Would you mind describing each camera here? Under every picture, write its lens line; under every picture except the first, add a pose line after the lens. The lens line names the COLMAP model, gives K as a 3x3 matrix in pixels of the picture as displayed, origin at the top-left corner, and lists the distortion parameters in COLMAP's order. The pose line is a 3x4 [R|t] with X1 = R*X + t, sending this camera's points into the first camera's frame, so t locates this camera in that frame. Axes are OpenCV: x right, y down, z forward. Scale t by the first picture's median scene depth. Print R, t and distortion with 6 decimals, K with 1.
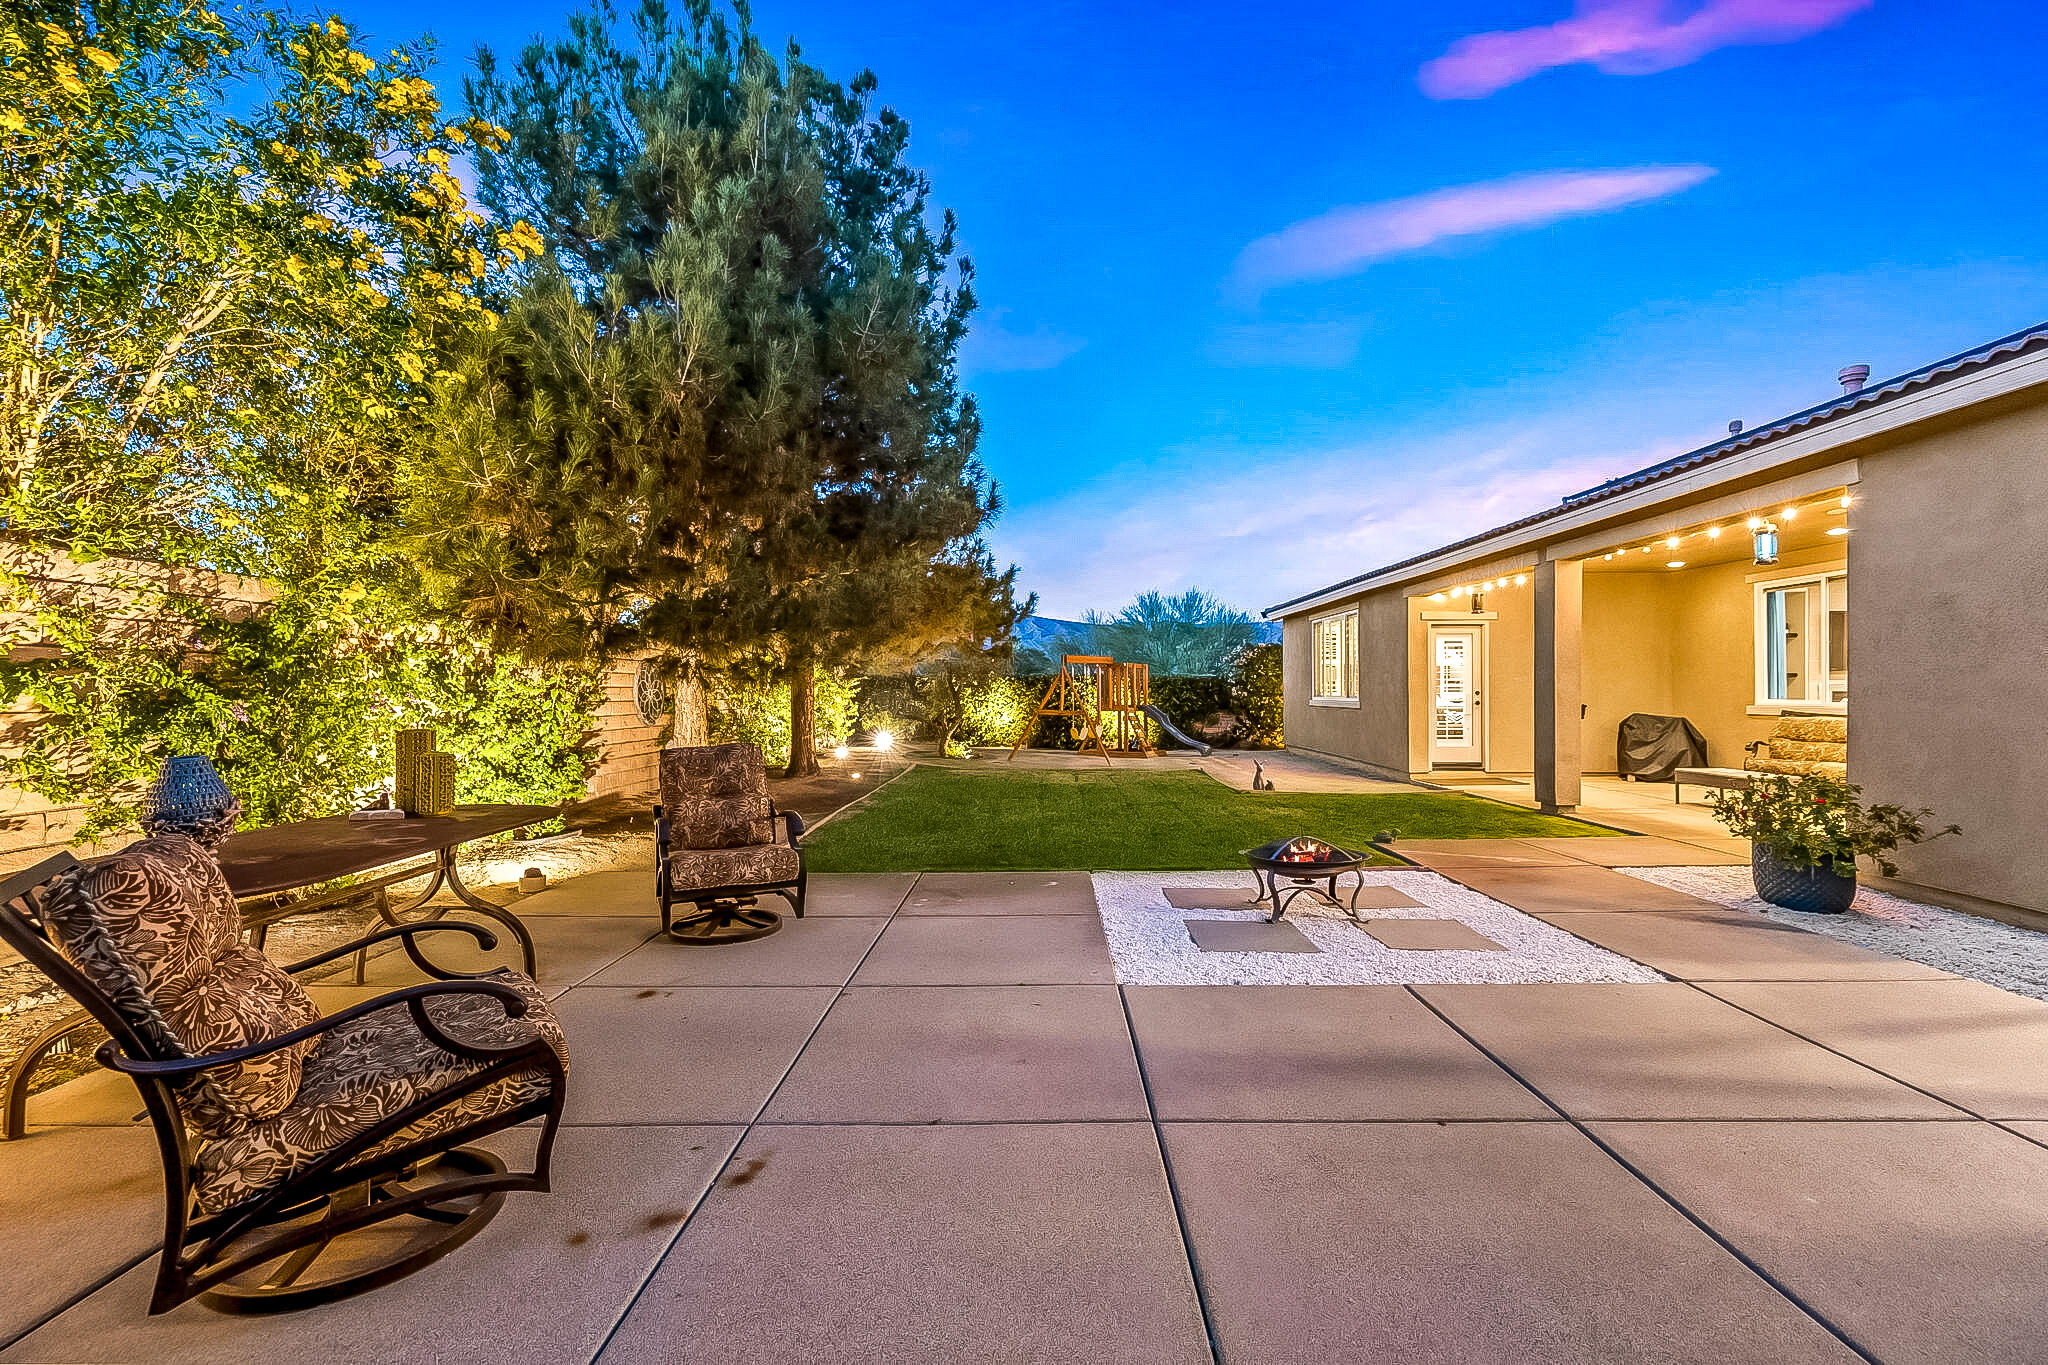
lens RADIAL K [[877.1, 0, 1031.7], [0, 877.1, 687.7], [0, 0, 1]] dist [0.002799, 0.000333]
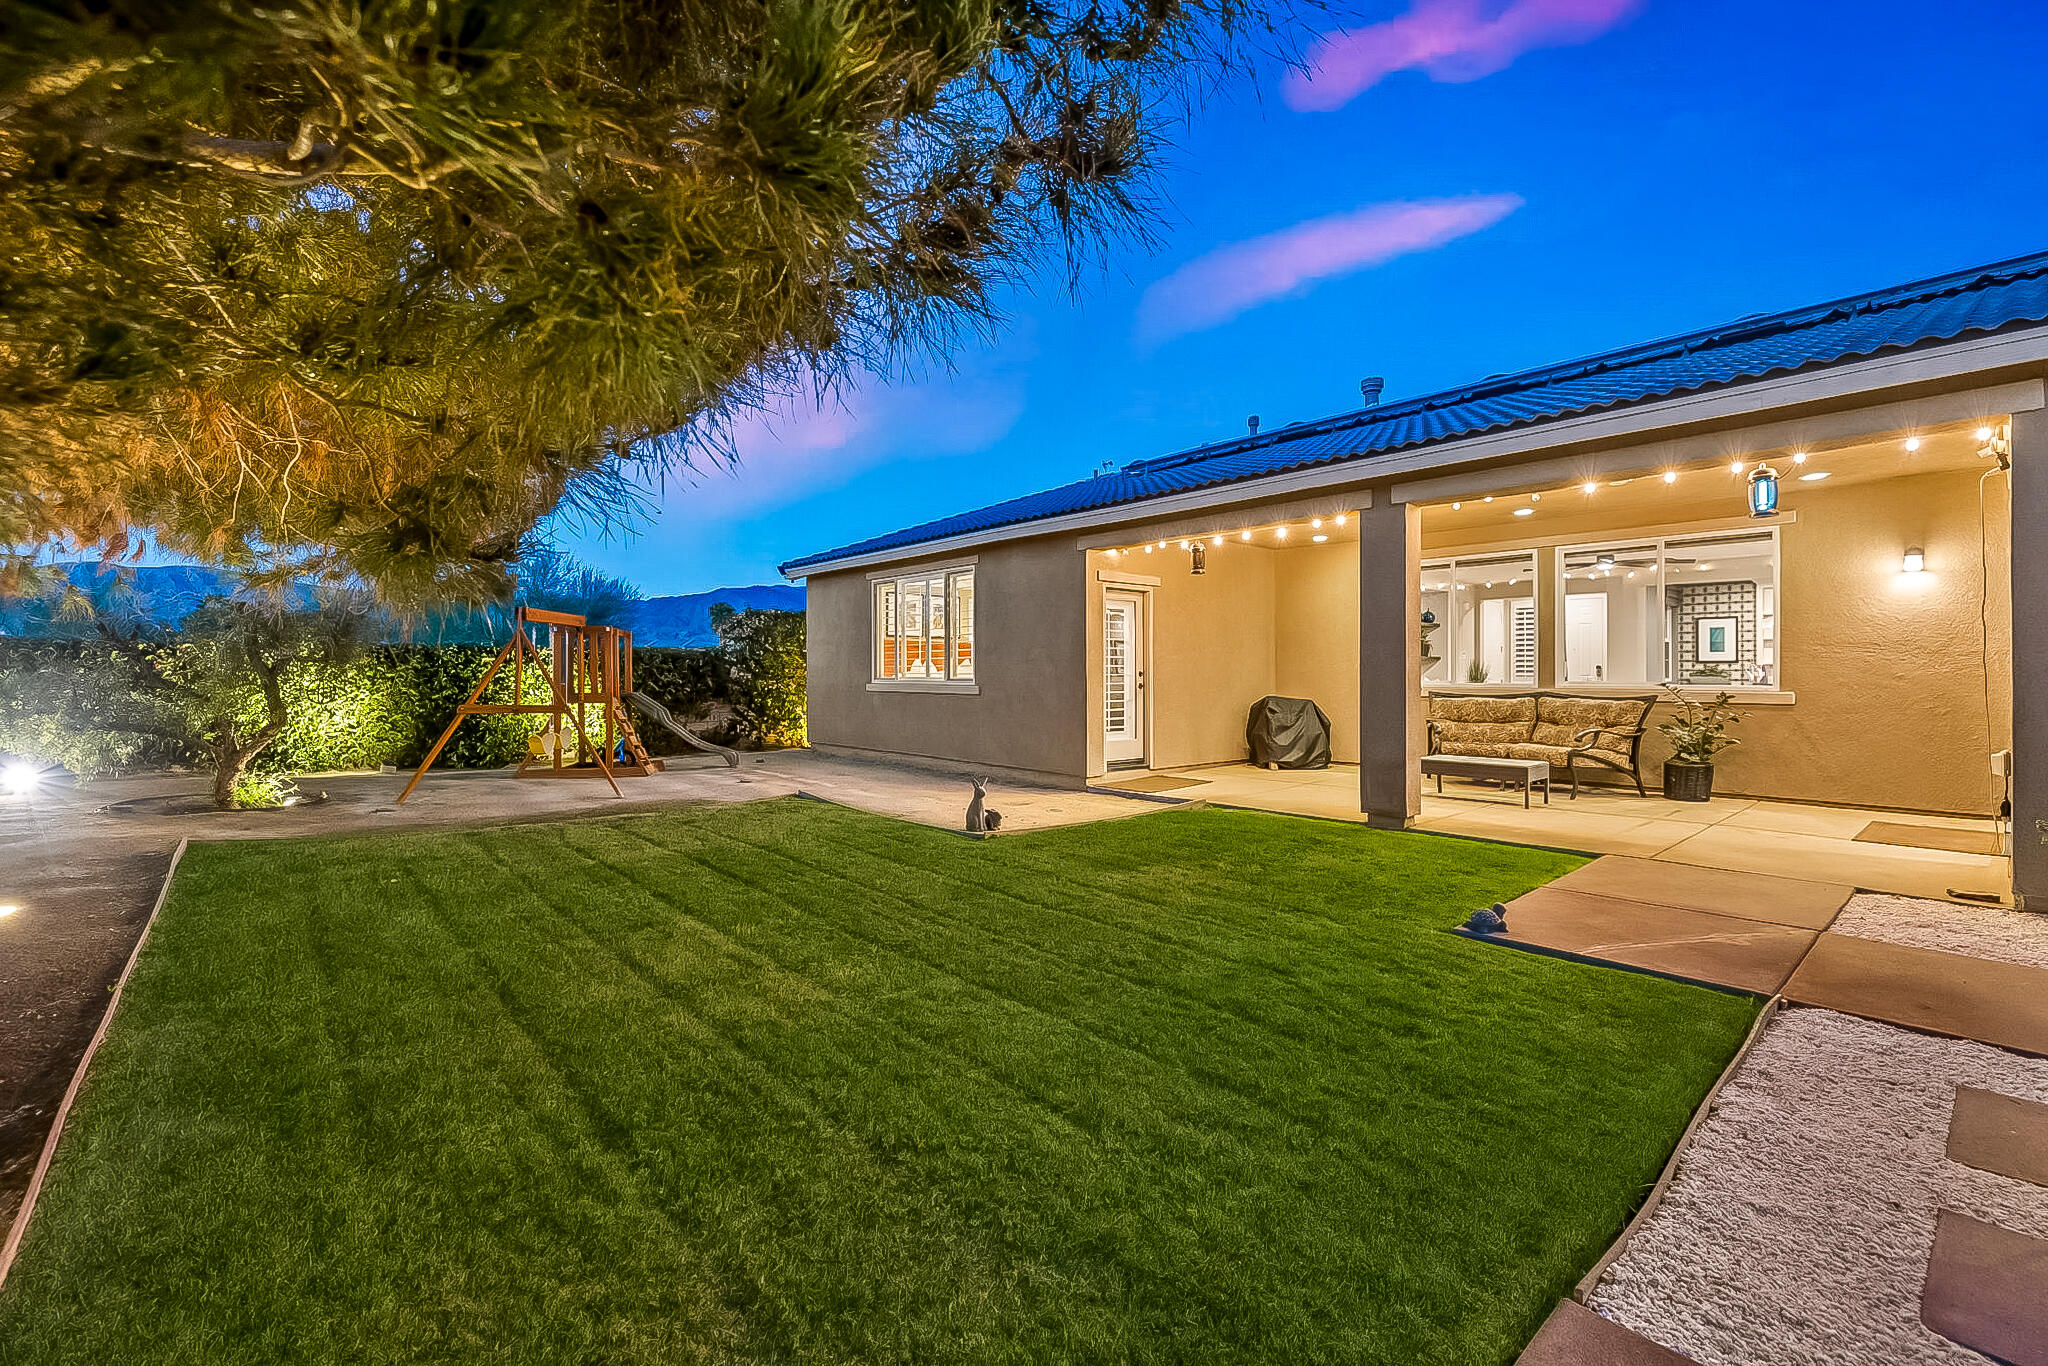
lens RADIAL K [[877.1, 0, 1015.1], [0, 877.1, 674.8], [0, 0, 1]] dist [0.002799, 0.000333]
pose [[0.742756, 0.001481, 0.669561, -0.132876], [-0.004393, 0.999987, 0.002662, 0.005012], [-0.669548, -0.004919, 0.742753, 0.467880]]
